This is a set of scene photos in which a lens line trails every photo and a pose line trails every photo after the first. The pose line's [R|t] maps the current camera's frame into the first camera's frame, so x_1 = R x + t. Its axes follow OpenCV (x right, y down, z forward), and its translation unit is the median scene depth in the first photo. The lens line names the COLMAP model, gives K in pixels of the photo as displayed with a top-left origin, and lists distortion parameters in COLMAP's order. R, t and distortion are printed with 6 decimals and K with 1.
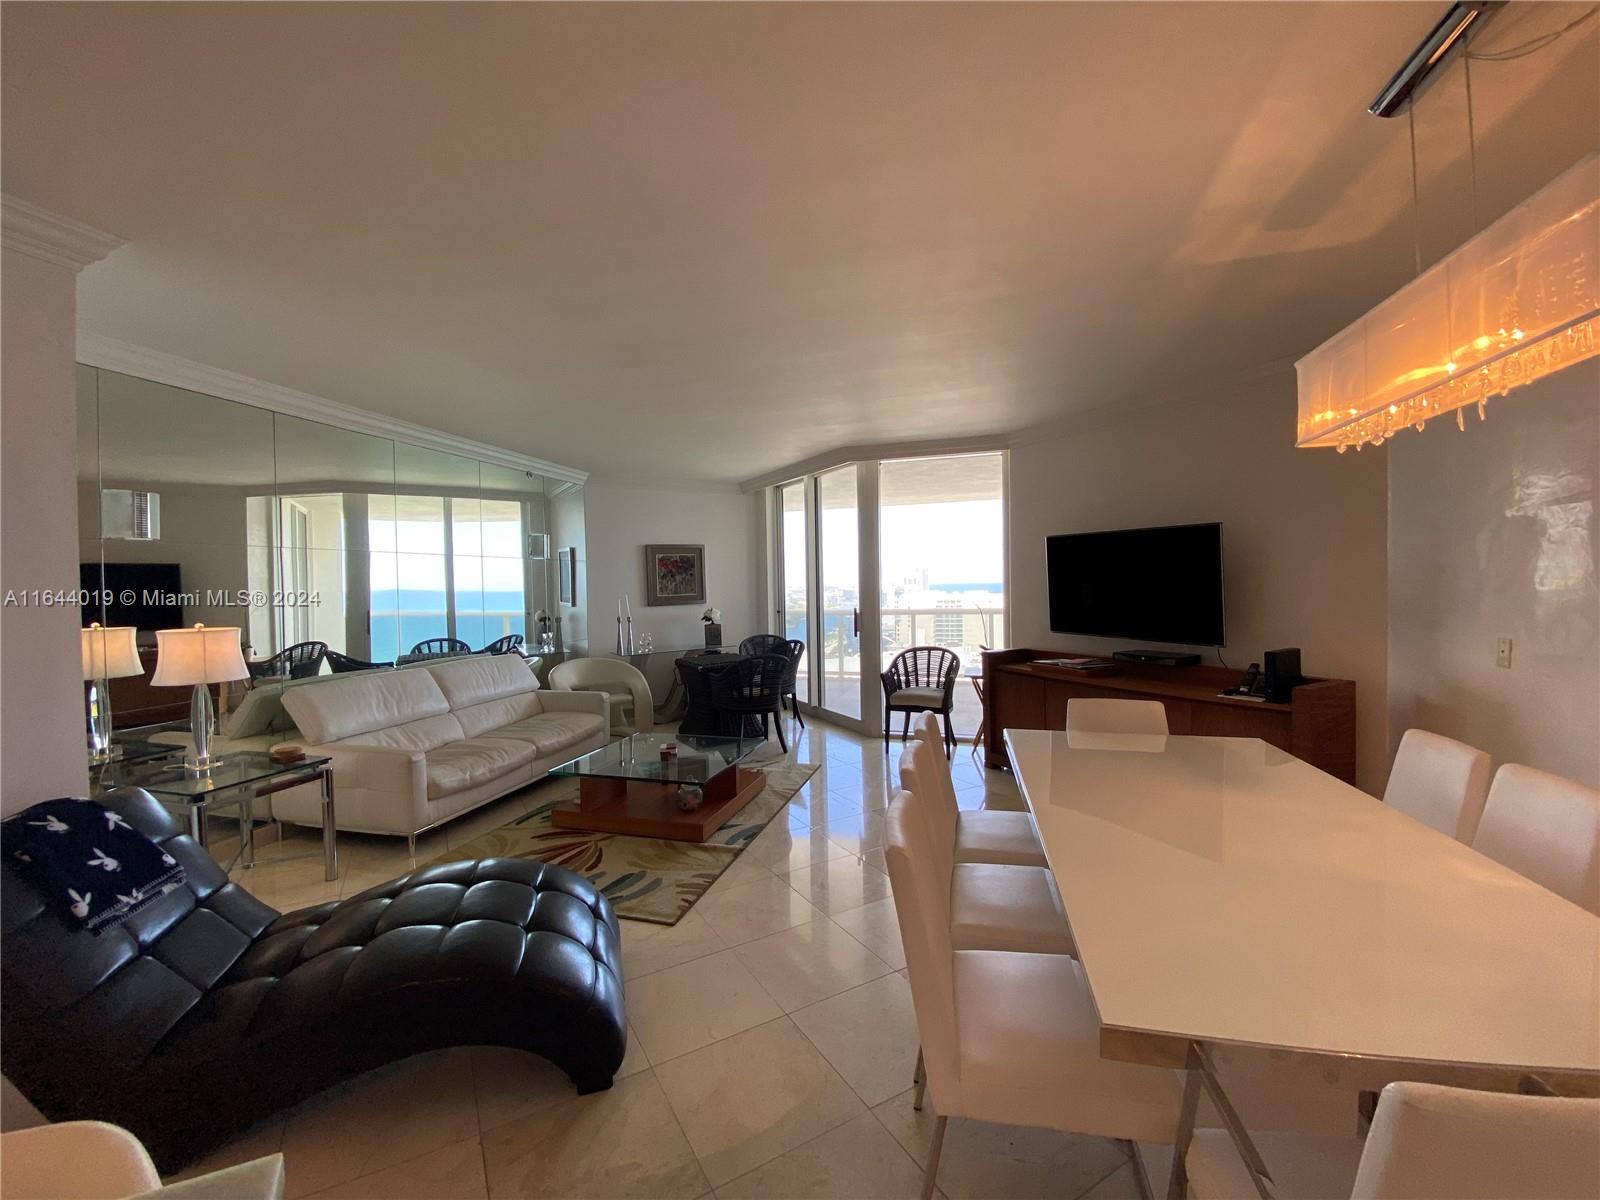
lens RADIAL K [[645.5, 0, 812.5], [0, 645.5, 584.6], [0, 0, 1]] dist [0.013870, -0.016689]
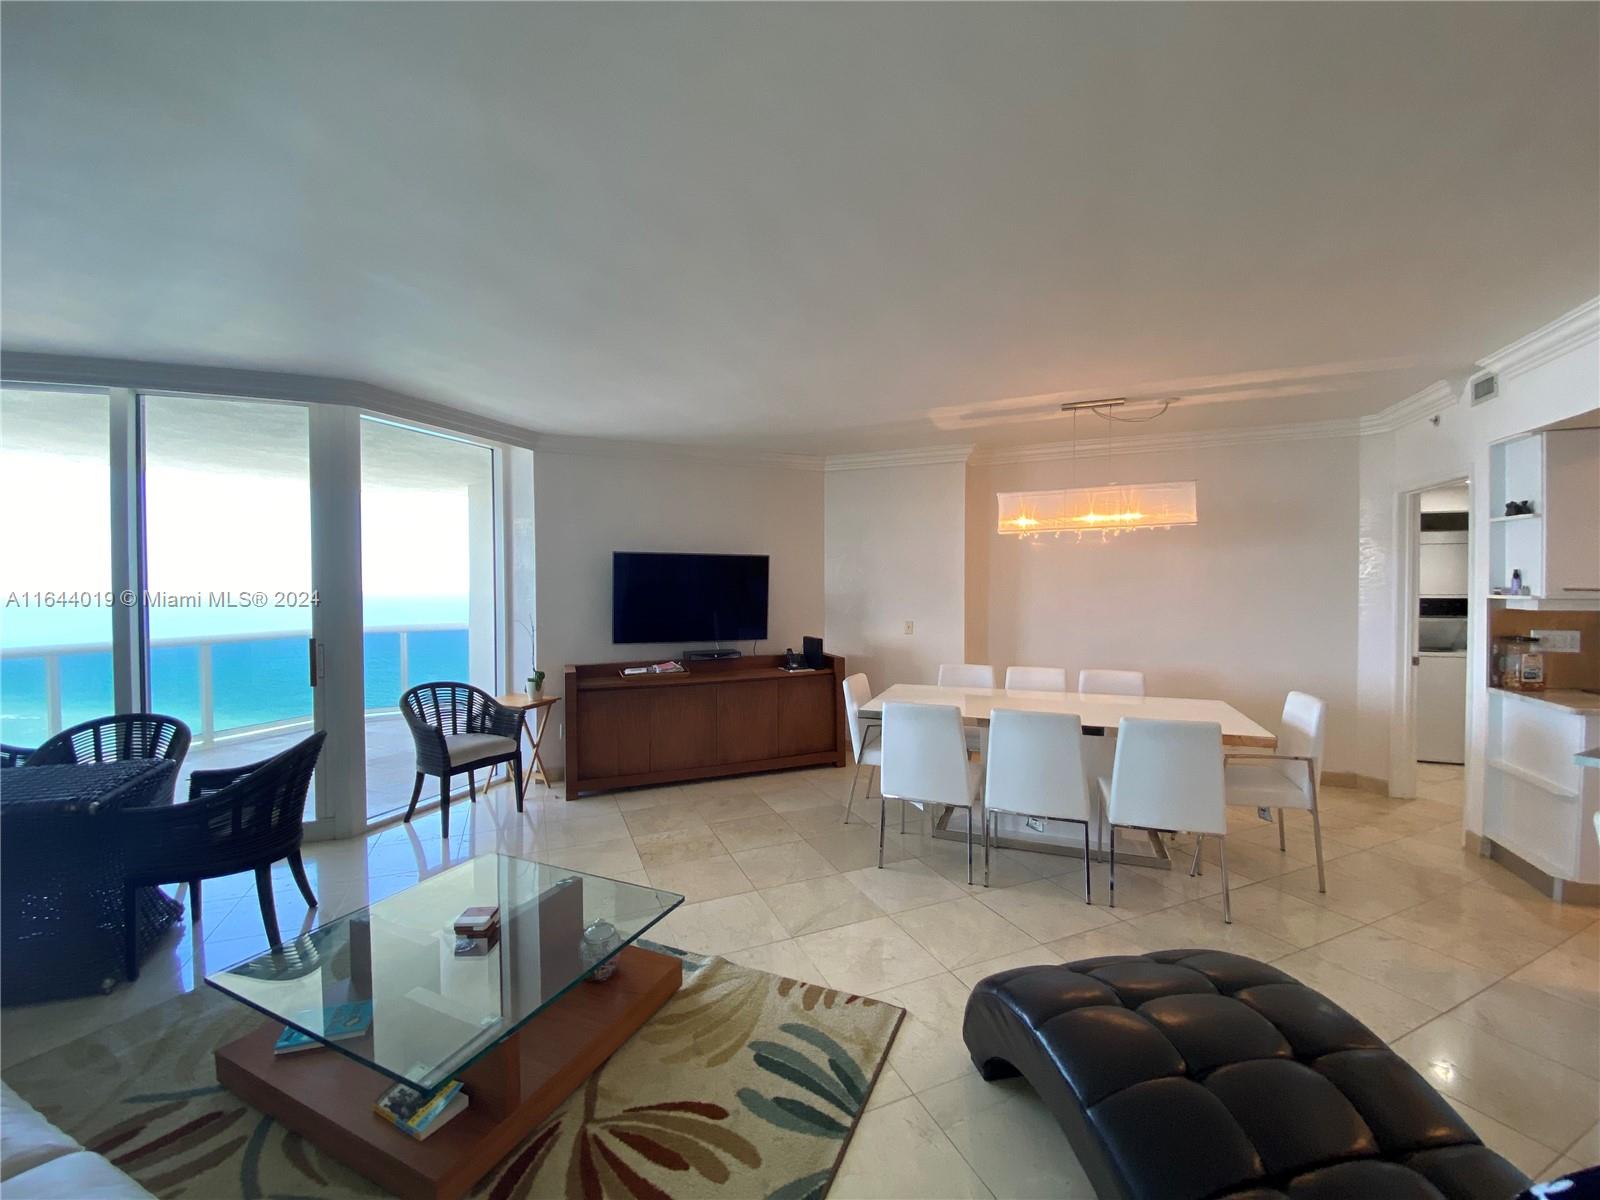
lens RADIAL K [[645.5, 0, 774.0], [0, 645.5, 592.2], [0, 0, 1]] dist [0.013870, -0.016689]
pose [[0.167193, -0.001893, 0.985922, -0.596354], [0.005731, 0.999983, 0.000949, -0.009923], [-0.985907, 0.005492, 0.167201, 0.572753]]
